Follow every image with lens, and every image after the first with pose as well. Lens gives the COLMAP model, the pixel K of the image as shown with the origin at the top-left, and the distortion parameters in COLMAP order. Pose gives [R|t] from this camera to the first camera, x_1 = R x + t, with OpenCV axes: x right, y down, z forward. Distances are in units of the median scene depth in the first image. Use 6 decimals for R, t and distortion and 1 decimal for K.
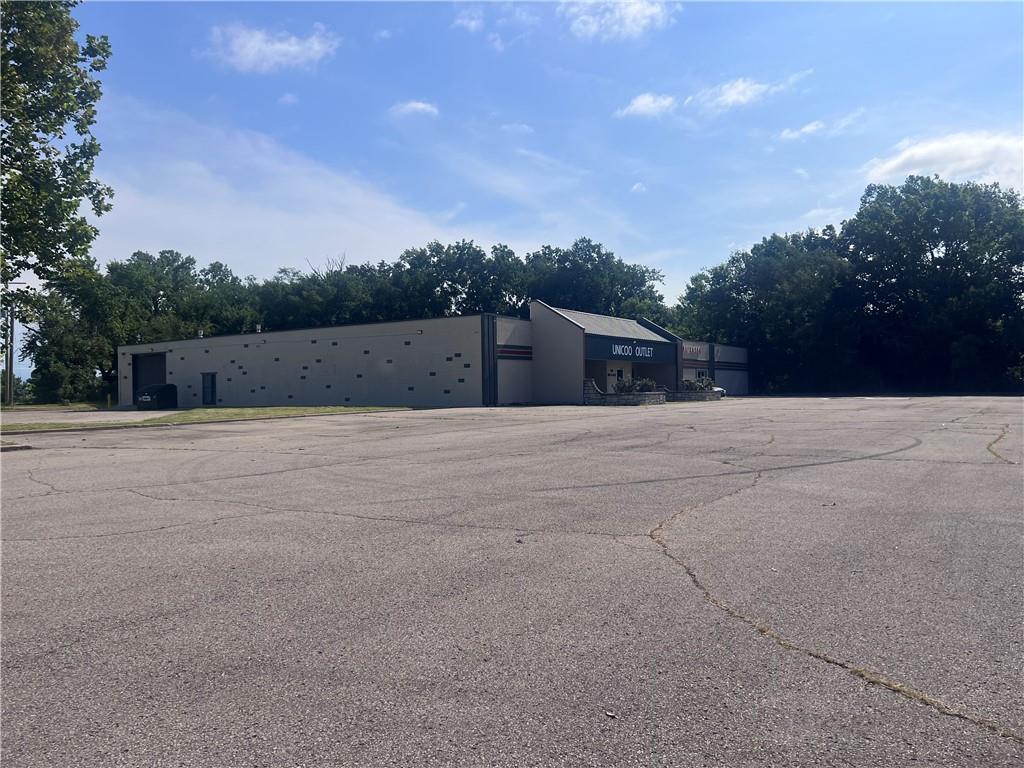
lens RADIAL K [[768.6, 0, 510.1], [0, 768.6, 383.7], [0, 0, 1]] dist [0.063430, -0.067272]
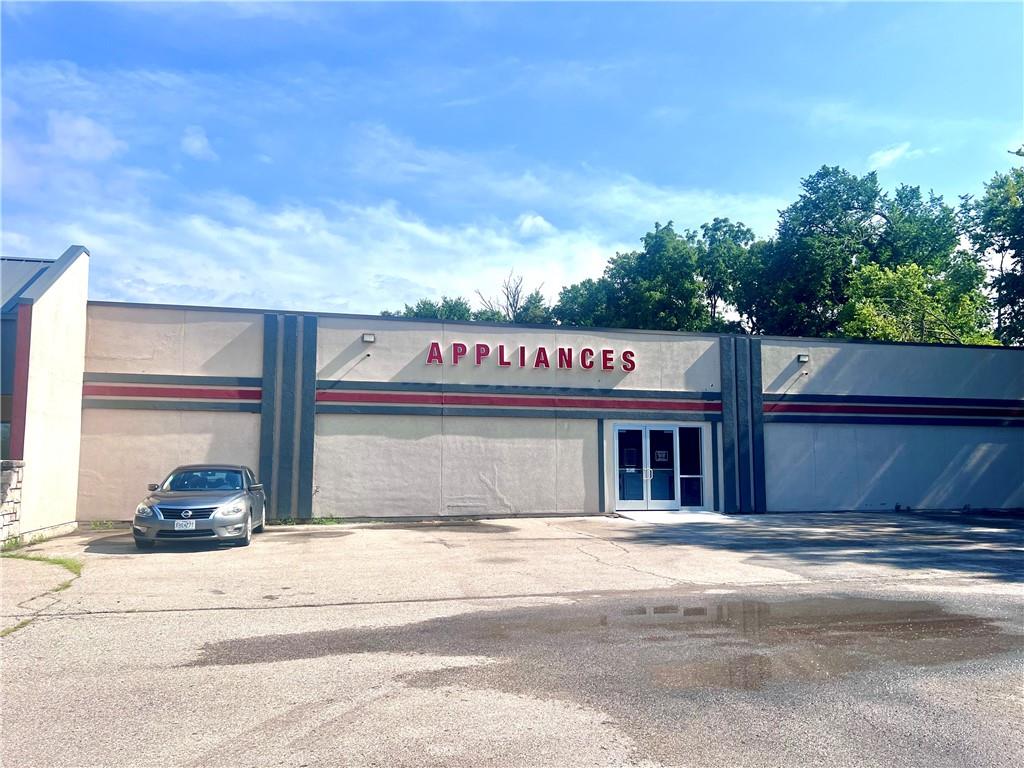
lens RADIAL K [[768.6, 0, 513.3], [0, 768.6, 383.4], [0, 0, 1]] dist [0.063430, -0.067272]
pose [[0.737925, -0.058016, -0.672385, 0.260800], [-0.003776, 0.995928, -0.090076, -0.003837], [0.674873, 0.069008, 0.734701, 0.476319]]
